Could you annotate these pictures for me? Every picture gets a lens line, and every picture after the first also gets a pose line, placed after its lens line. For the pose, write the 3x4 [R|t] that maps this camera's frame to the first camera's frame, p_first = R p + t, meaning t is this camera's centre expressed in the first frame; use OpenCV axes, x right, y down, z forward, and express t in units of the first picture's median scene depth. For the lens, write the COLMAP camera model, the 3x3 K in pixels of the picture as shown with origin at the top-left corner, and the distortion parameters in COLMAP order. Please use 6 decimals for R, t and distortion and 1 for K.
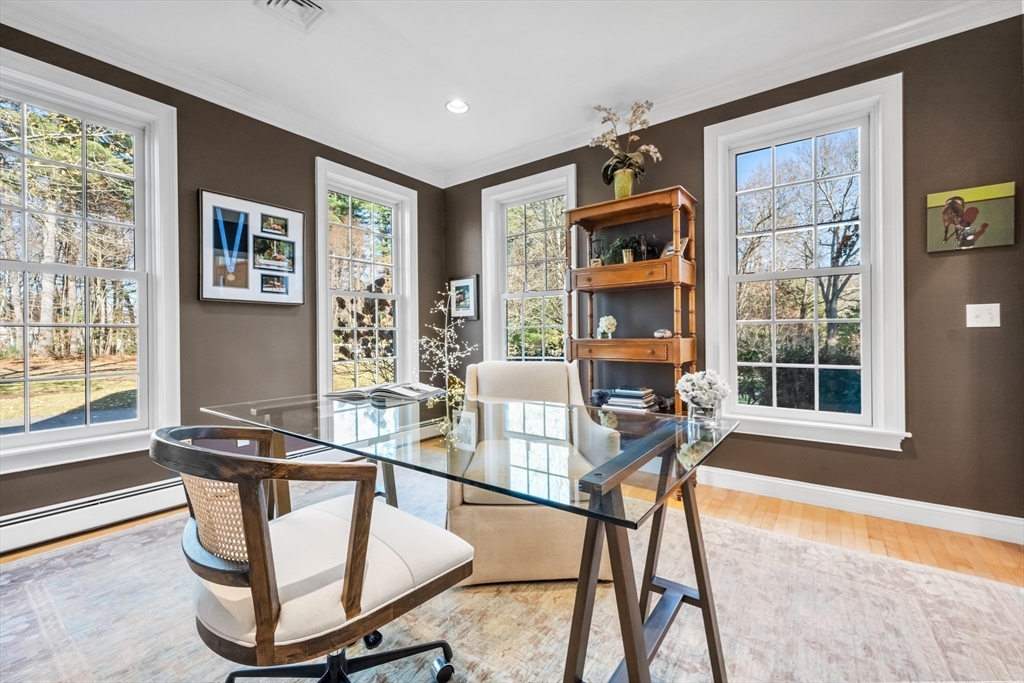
lens RADIAL K [[423.4, 0, 511.5], [0, 423.4, 338.2], [0, 0, 1]] dist [-0.001690, -0.000120]
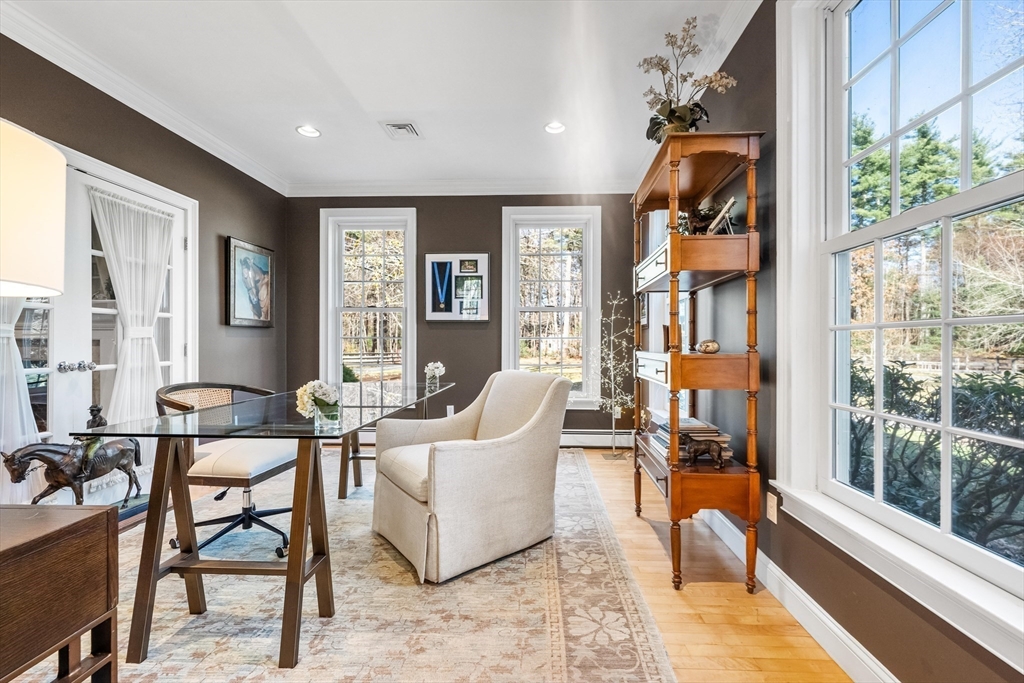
lens RADIAL K [[423.4, 0, 516.5], [0, 423.4, 342.0], [0, 0, 1]] dist [-0.001690, -0.000120]
pose [[0.564194, 0.009034, -0.825593, 0.733932], [-0.010896, 0.999935, 0.003496, -0.020400], [0.825570, 0.007023, 0.564256, 0.347927]]
